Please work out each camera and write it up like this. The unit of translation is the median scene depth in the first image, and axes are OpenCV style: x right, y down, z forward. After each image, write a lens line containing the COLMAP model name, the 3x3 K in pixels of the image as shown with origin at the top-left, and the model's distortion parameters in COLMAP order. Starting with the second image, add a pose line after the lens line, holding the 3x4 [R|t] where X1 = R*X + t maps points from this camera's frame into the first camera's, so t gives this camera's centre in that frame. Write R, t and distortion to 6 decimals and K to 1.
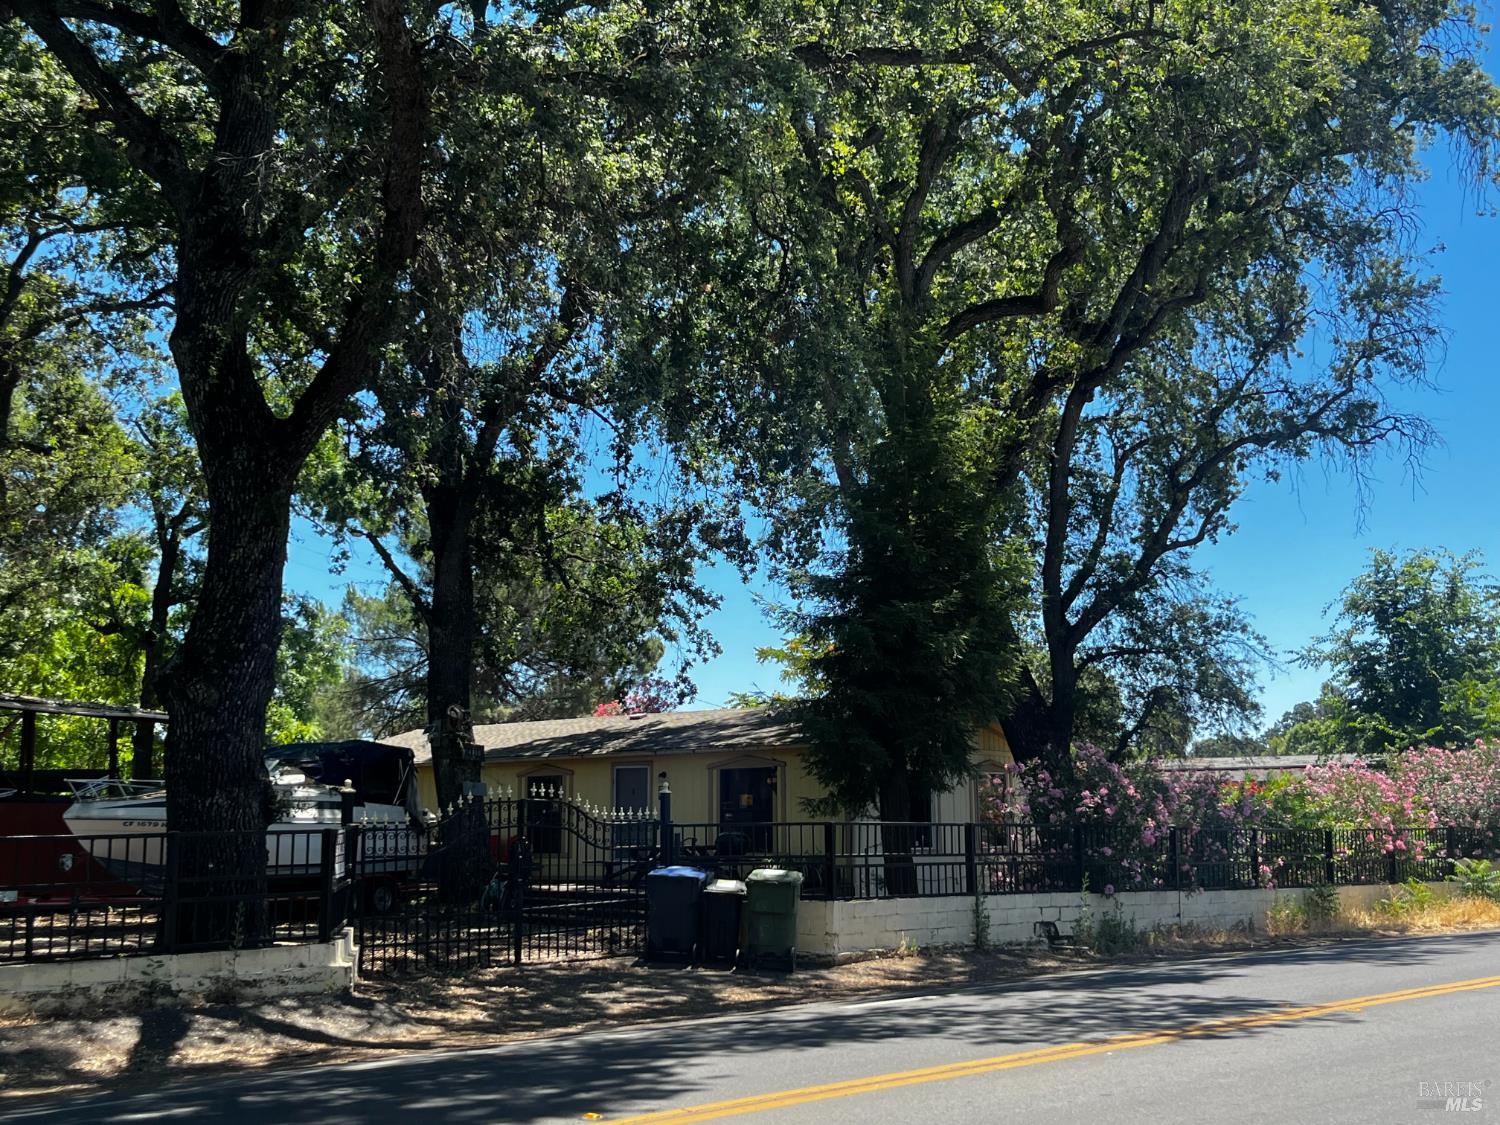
lens RADIAL K [[1565.9, 0, 750.0], [0, 1565.9, 562.5], [0, 0, 1]] dist [-0.002348, -0.000738]
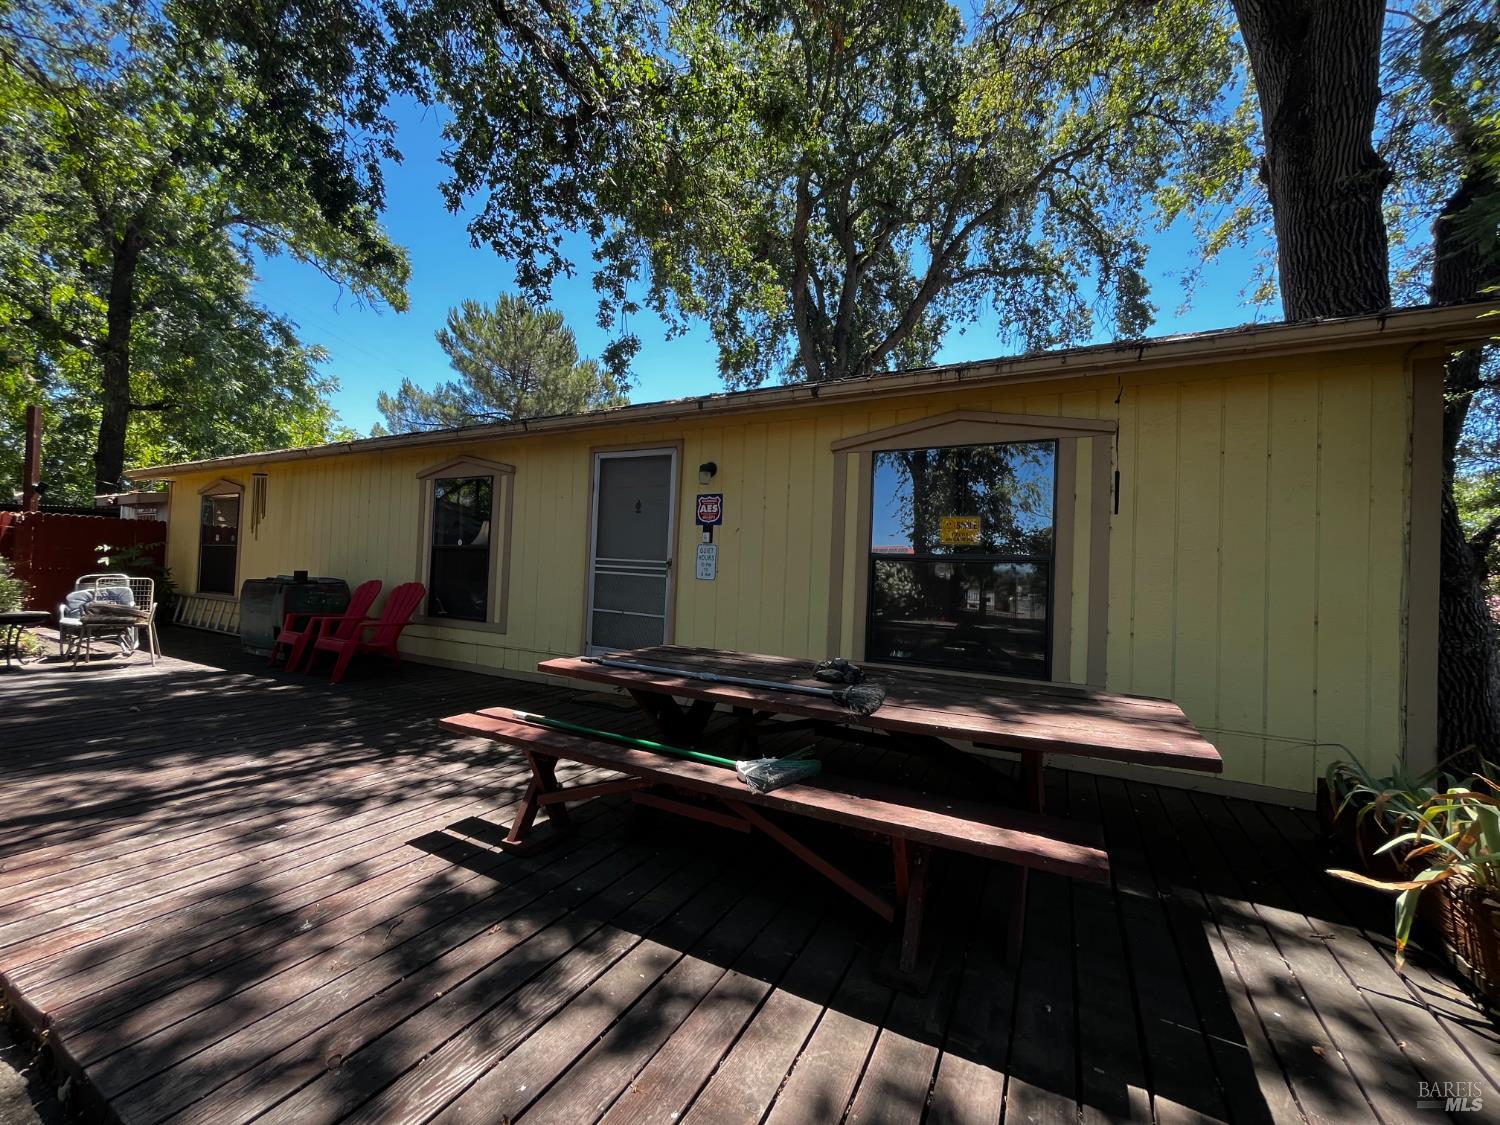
lens RADIAL K [[595.8, 0, 750.0], [0, 595.8, 562.5], [0, 0, 1]] dist [-0.002314, -0.000093]
pose [[0.988433, 0.060546, 0.139050, -0.038168], [-0.079936, 0.987145, 0.138398, 0.097158], [-0.128883, -0.147913, 0.980567, 0.589601]]
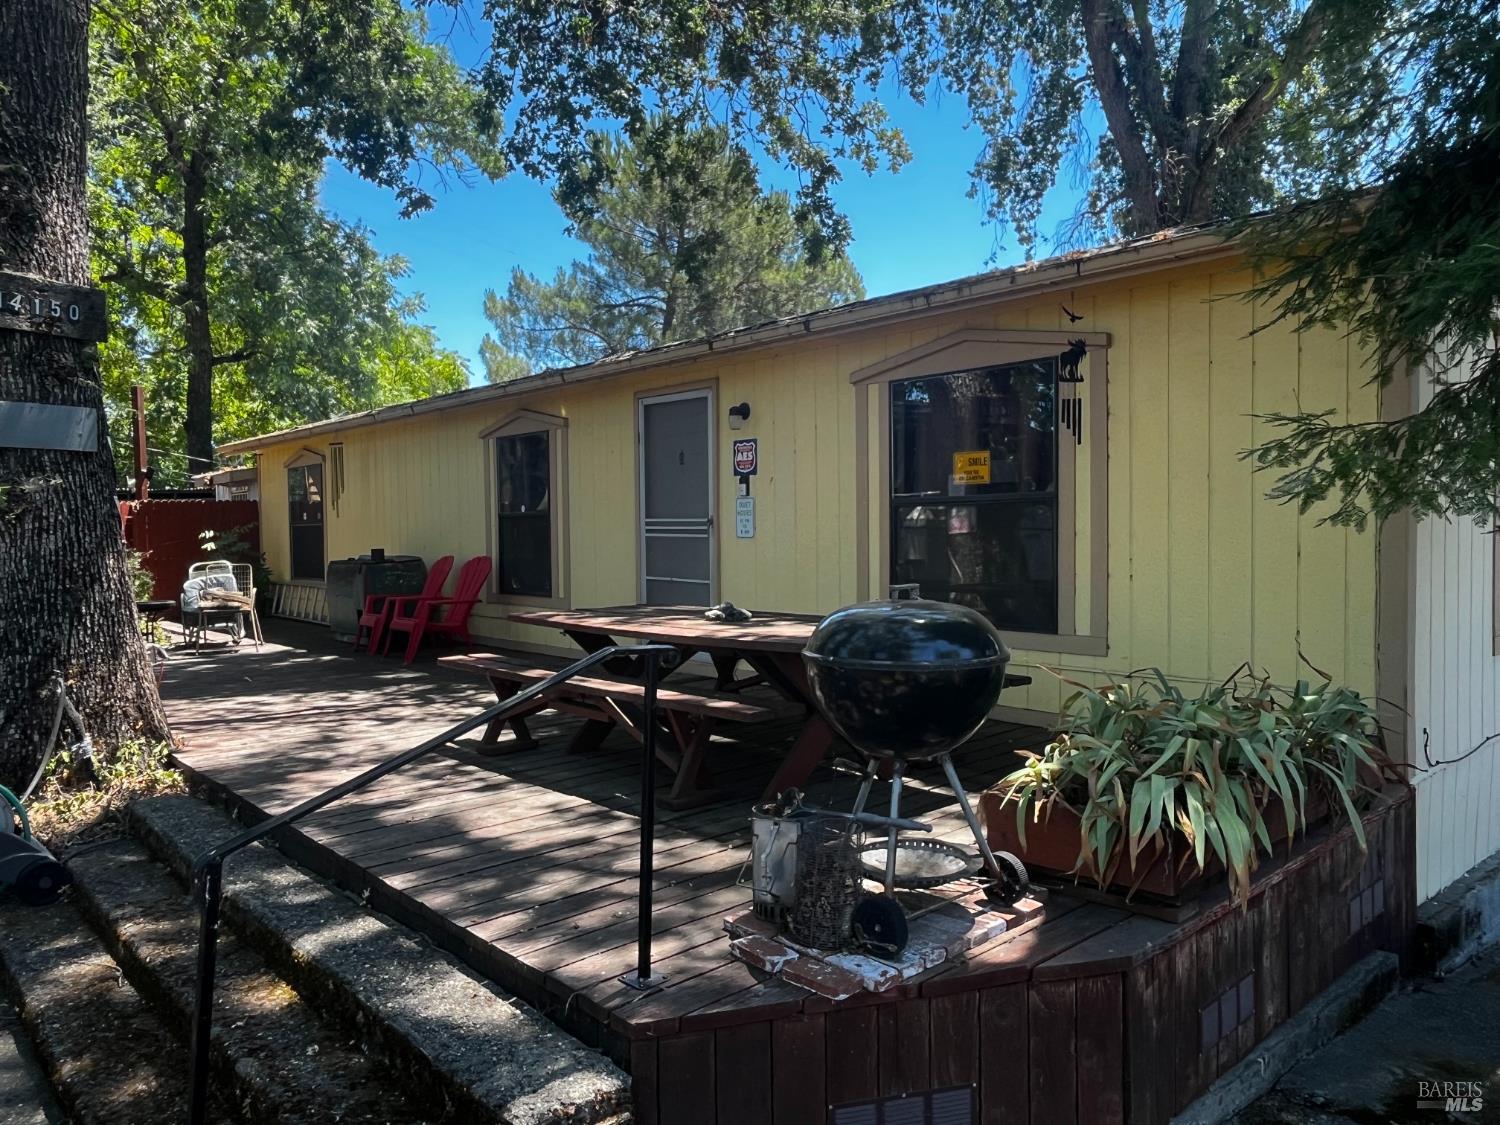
lens RADIAL K [[1029.5, 0, 750.0], [0, 1029.5, 562.5], [0, 0, 1]] dist [0.029326, -0.048921]
pose [[0.980900, 0.012465, -0.194113, -0.003211], [0.026540, 0.980035, 0.197043, 0.088553], [0.192694, -0.198432, 0.960986, 0.543969]]
